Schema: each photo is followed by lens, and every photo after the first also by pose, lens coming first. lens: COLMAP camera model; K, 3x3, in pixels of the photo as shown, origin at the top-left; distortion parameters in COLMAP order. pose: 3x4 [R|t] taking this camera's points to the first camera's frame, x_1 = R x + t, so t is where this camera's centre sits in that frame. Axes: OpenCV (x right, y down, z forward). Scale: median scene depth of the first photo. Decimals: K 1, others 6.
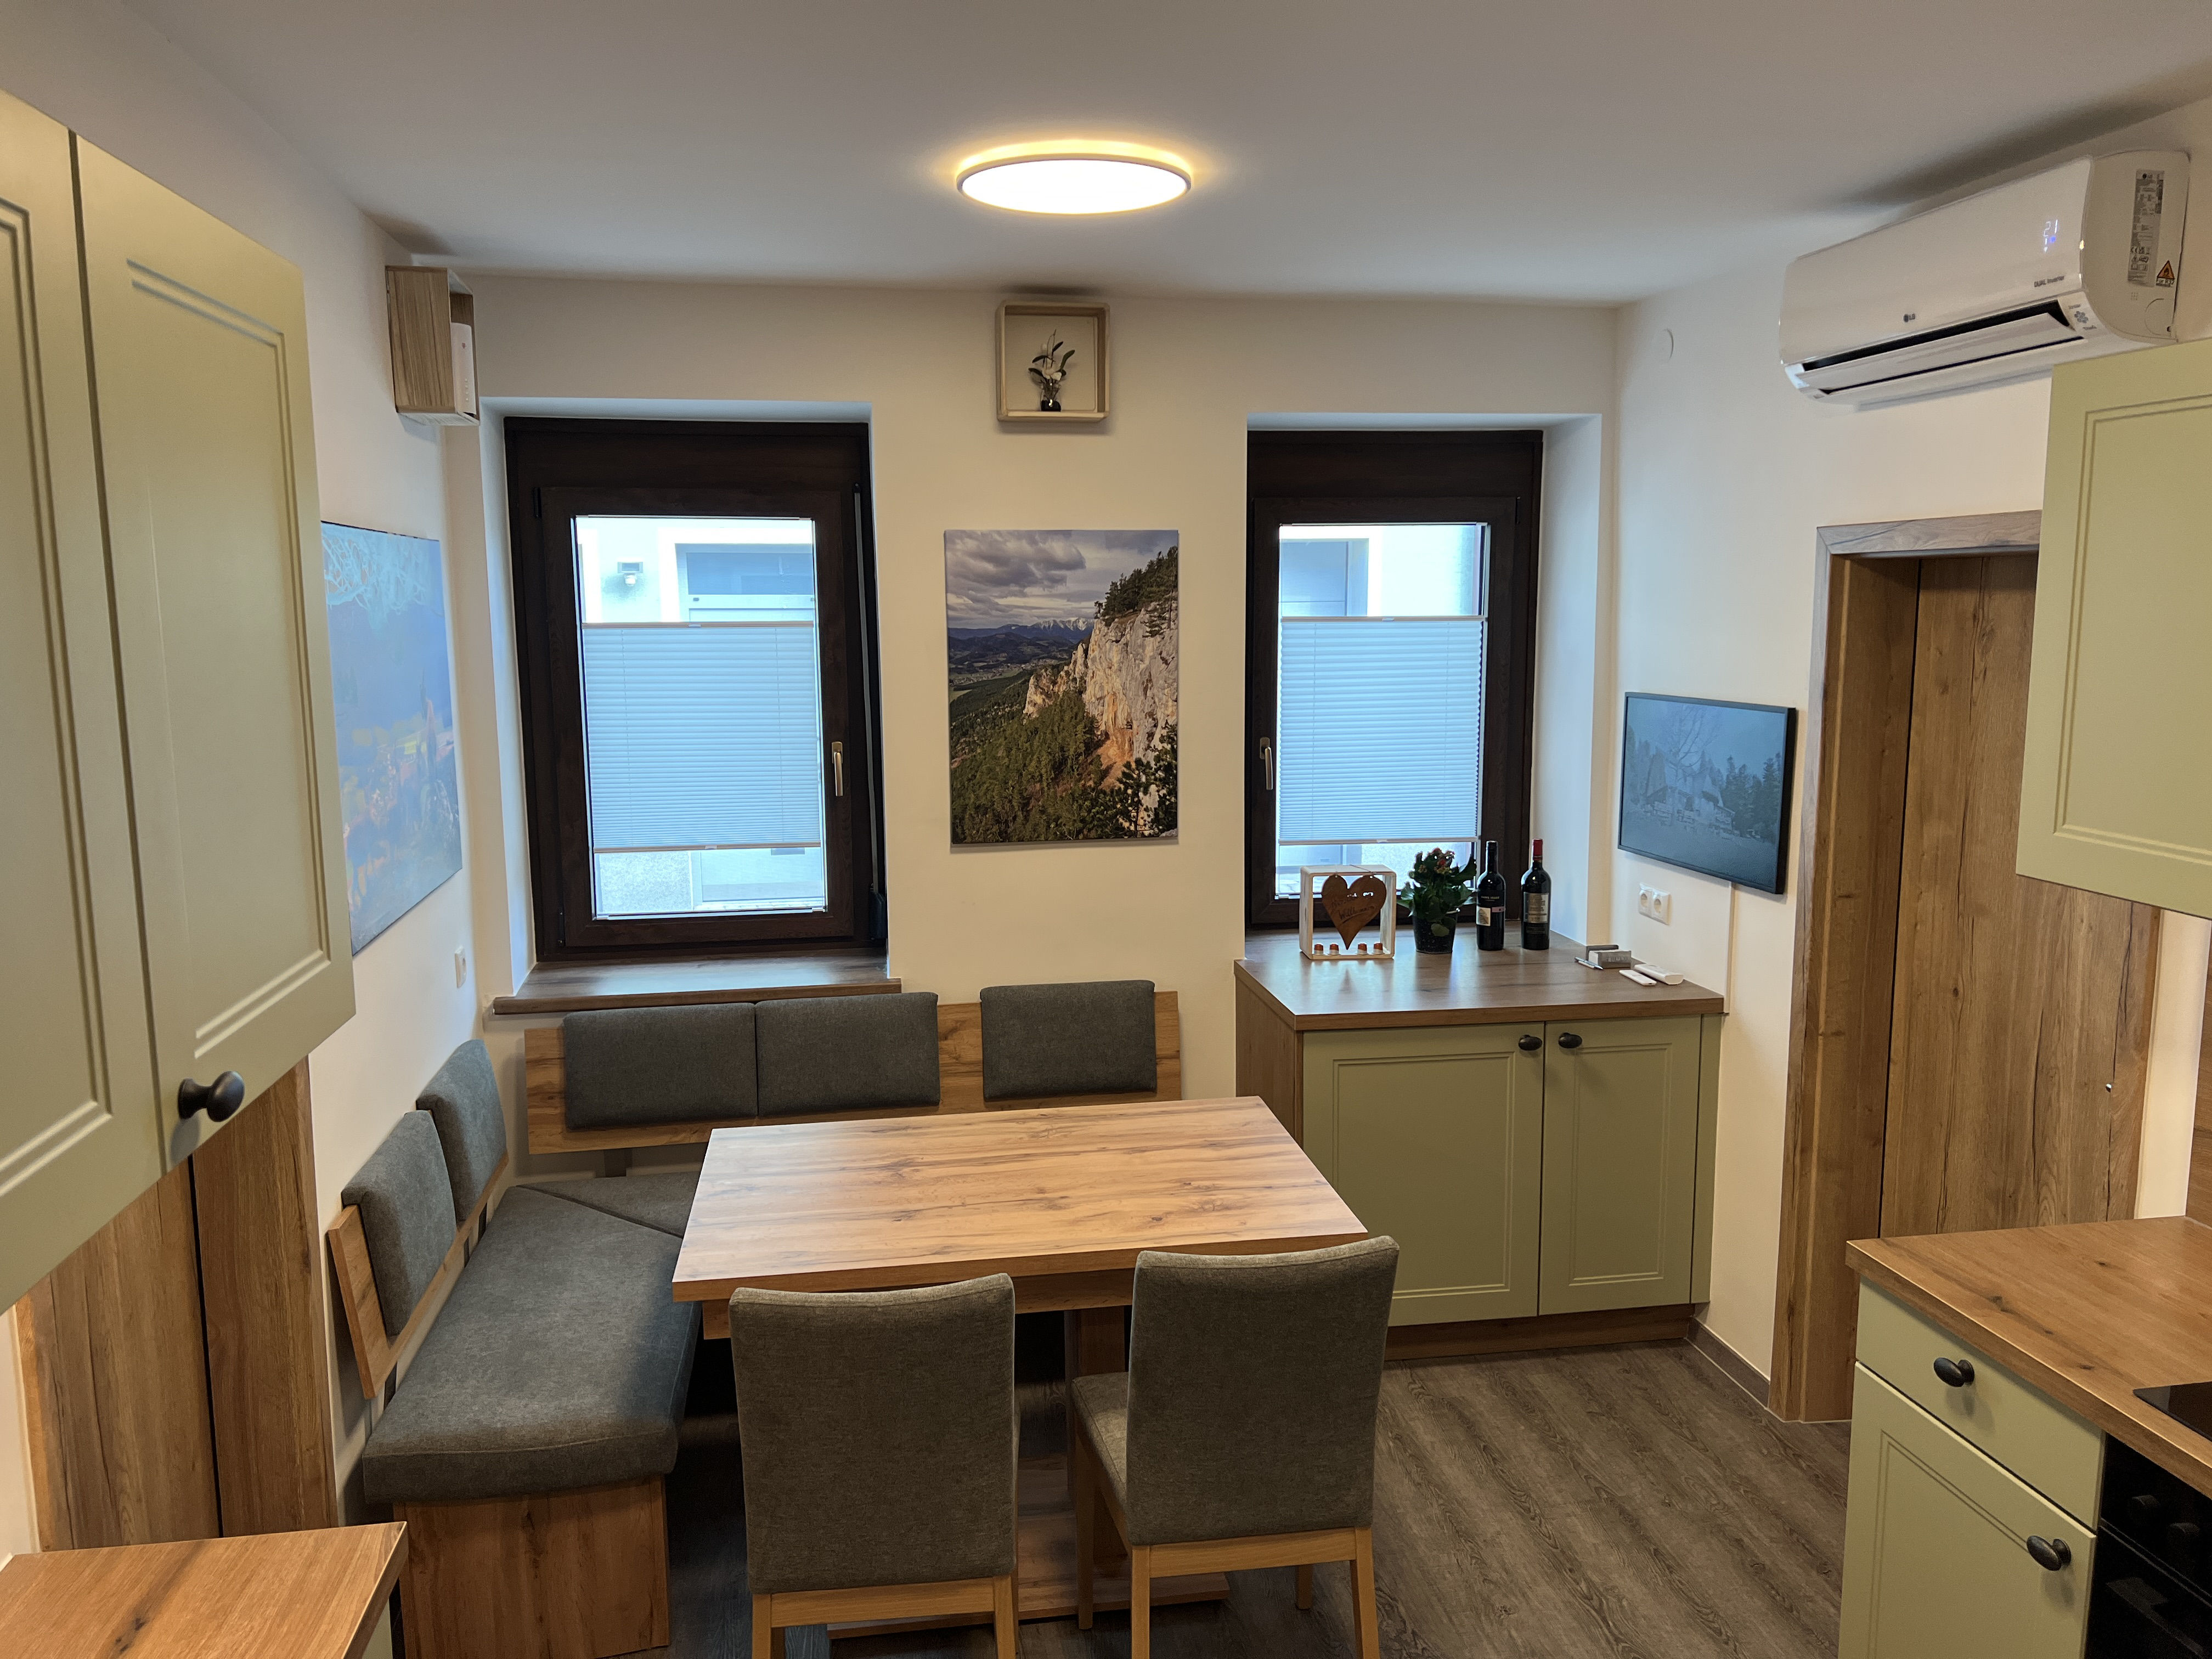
lens RADIAL K [[1651.7, 0, 1106.0], [0, 1651.7, 829.5], [0, 0, 1]] dist [0.216018, -0.302972]
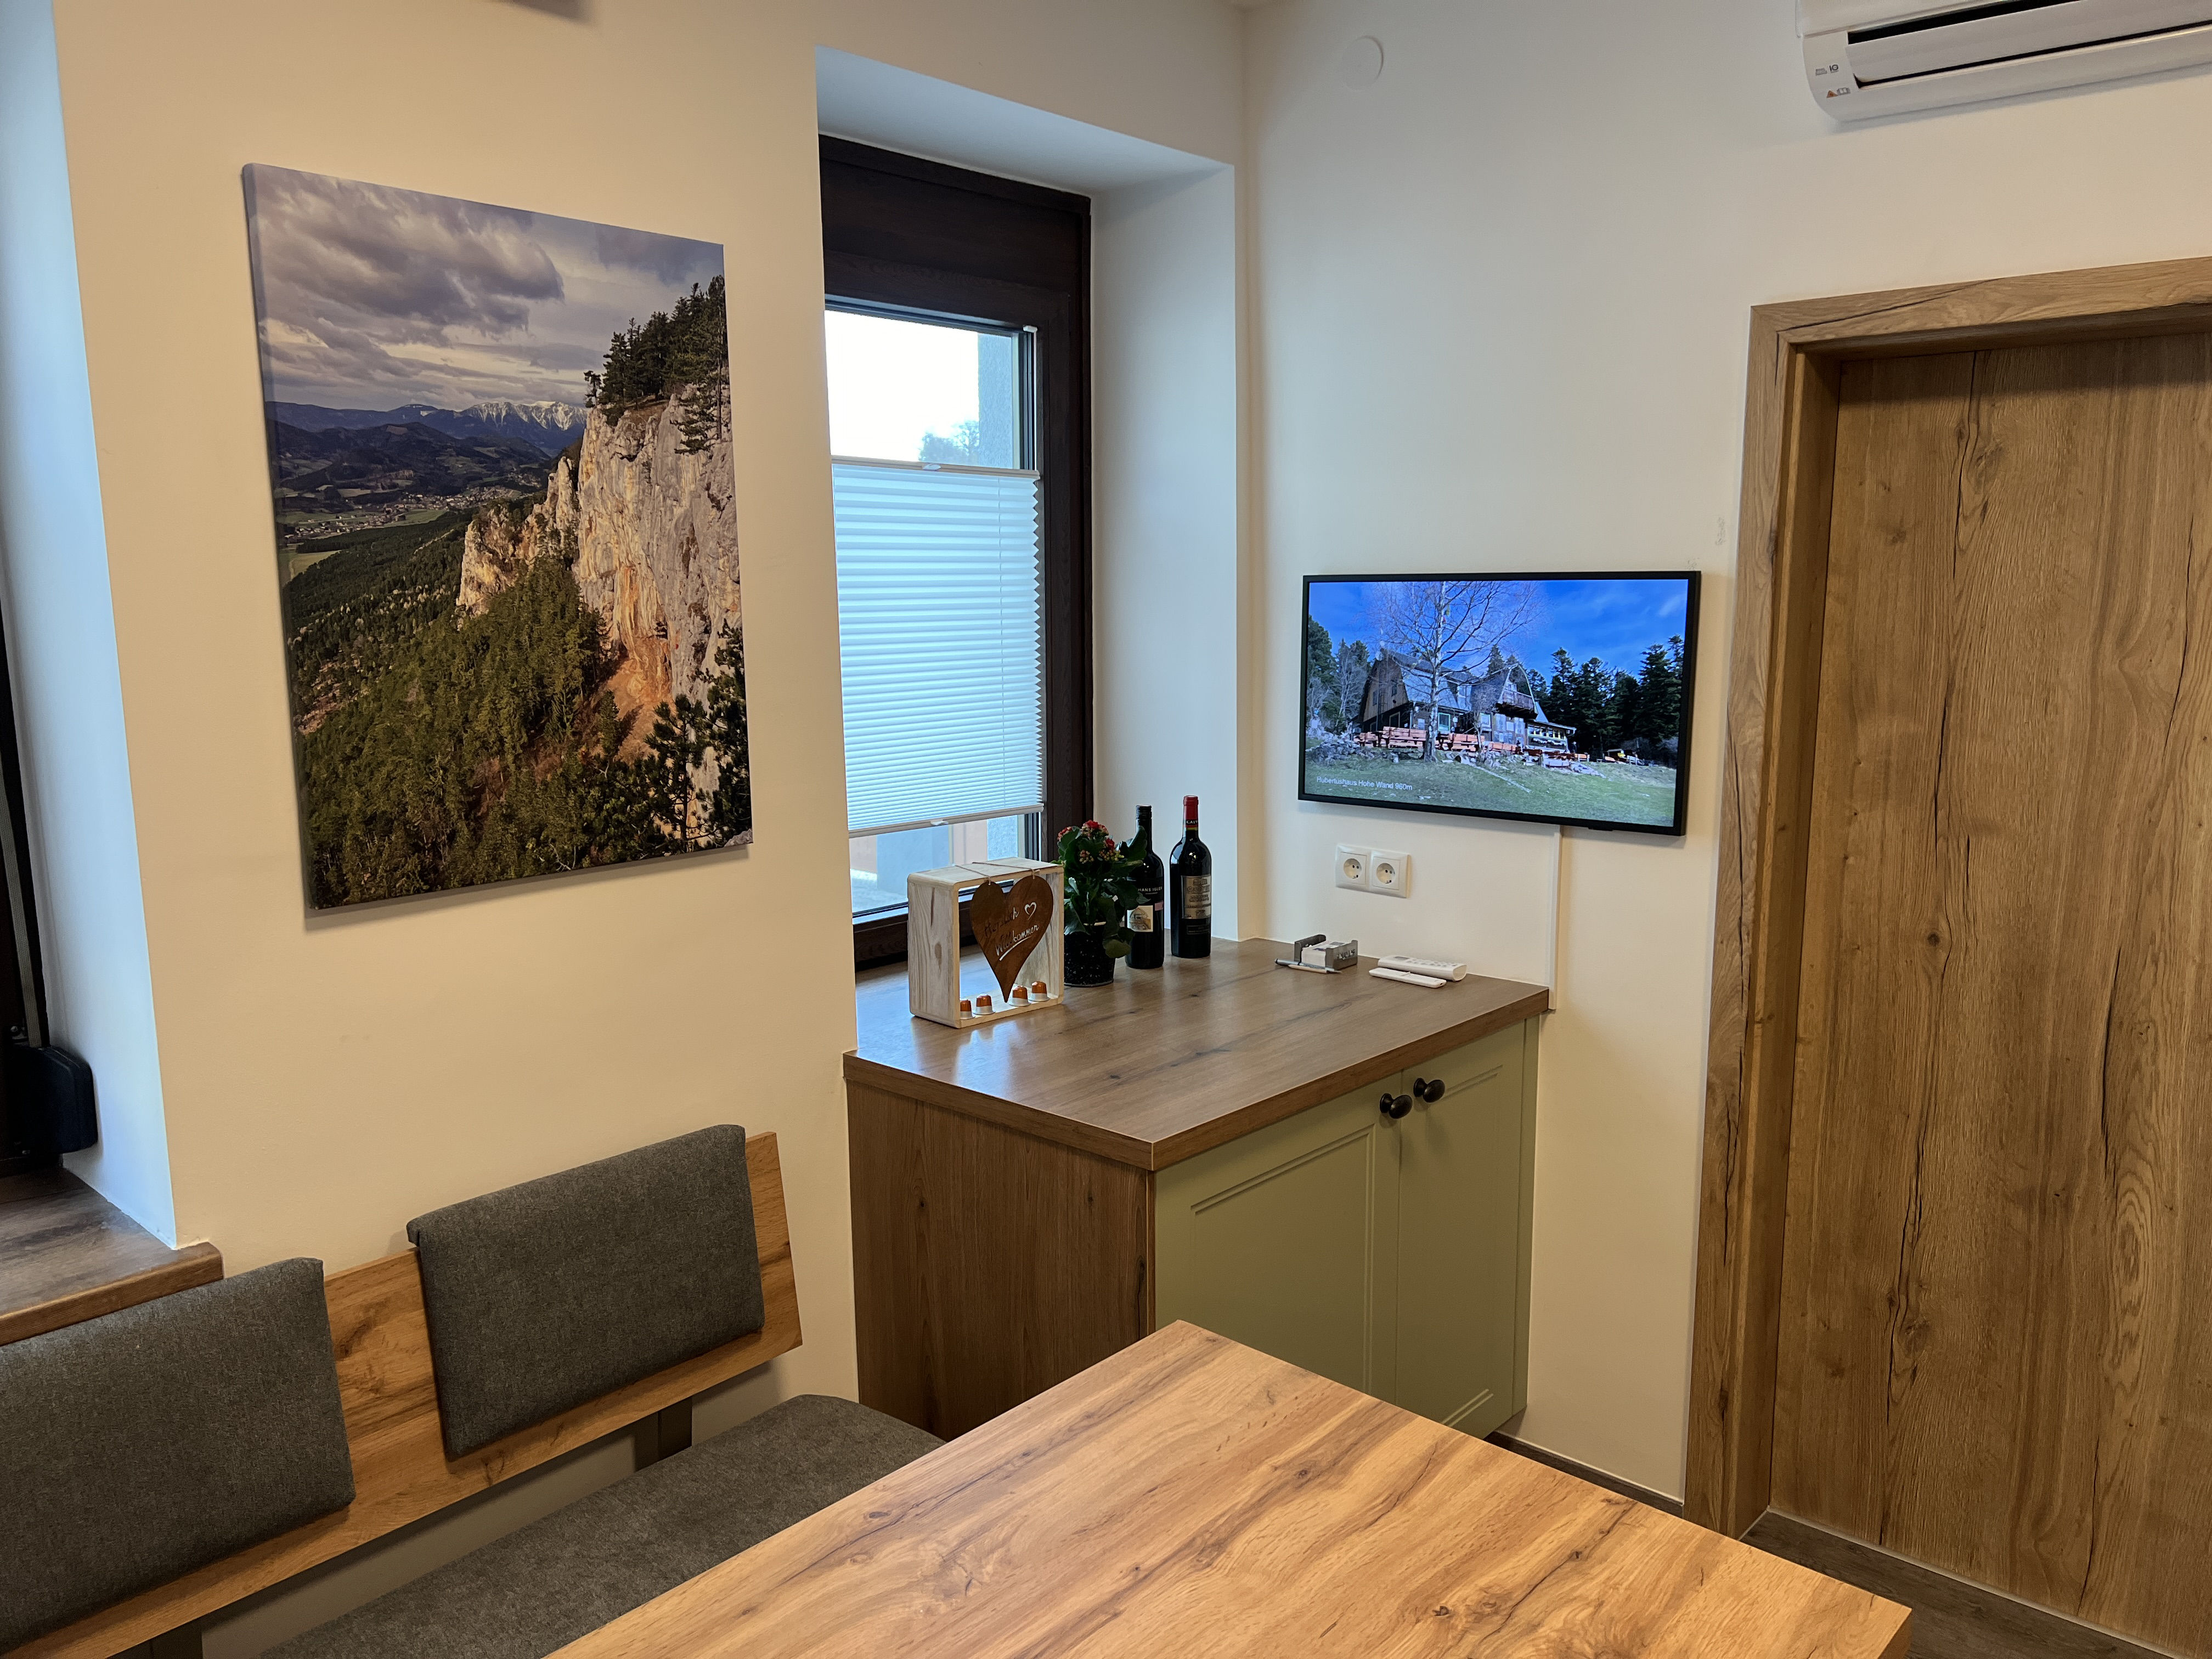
lens RADIAL K [[1677.0, 0, 1095.2], [0, 1677.0, 839.6], [0, 0, 1]] dist [0.056264, -0.050678]
pose [[0.780869, -0.095966, 0.617280, -0.205897], [0.085695, 0.995244, 0.046321, -0.012530], [-0.618789, 0.016727, 0.785379, 0.525630]]
